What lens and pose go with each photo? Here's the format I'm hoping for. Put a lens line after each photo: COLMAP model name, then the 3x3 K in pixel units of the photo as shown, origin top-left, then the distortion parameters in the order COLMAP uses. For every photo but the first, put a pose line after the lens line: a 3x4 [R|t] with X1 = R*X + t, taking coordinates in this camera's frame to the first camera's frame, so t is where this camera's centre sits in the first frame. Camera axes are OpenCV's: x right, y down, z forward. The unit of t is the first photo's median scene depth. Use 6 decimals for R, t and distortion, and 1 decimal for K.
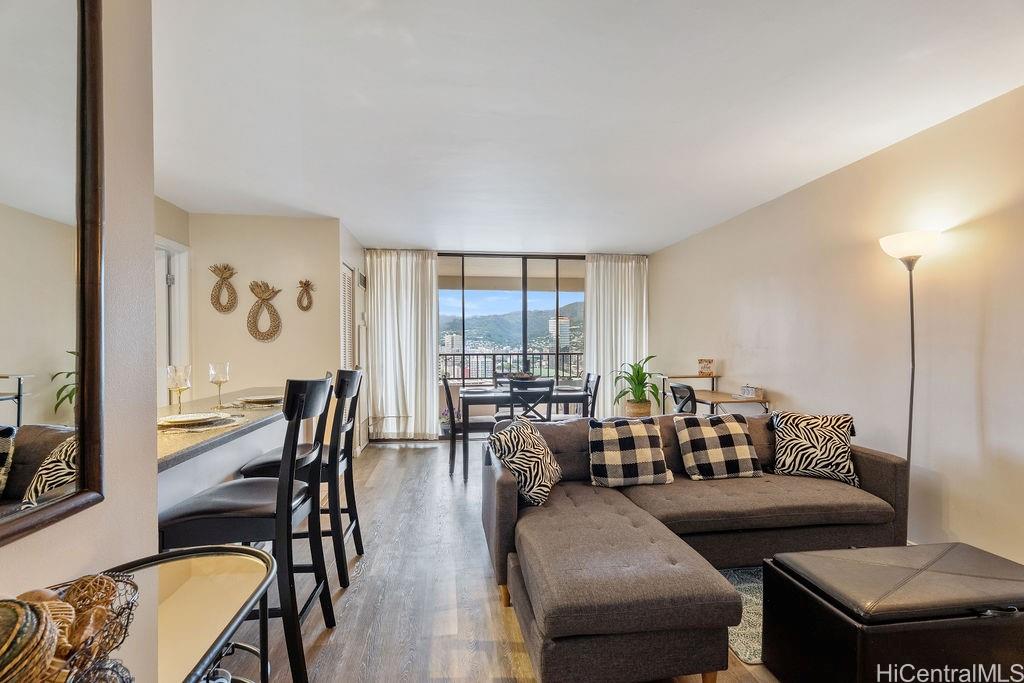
lens RADIAL K [[457.9, 0, 512.5], [0, 457.9, 343.6], [0, 0, 1]] dist [-0.000577, 0.000130]
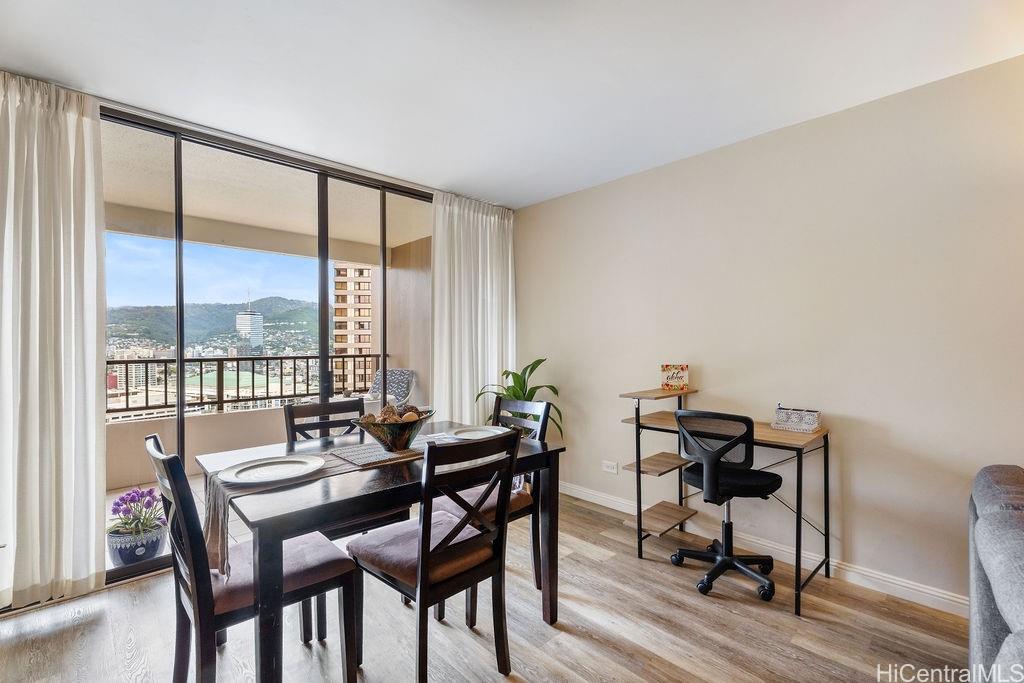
lens RADIAL K [[457.9, 0, 512.5], [0, 457.9, 343.6], [0, 0, 1]] dist [-0.000577, 0.000130]
pose [[0.812189, 0.002882, 0.583388, -0.106391], [-0.003147, 0.999995, -0.000559, 0.004654], [-0.583386, -0.001382, 0.812194, 0.477287]]
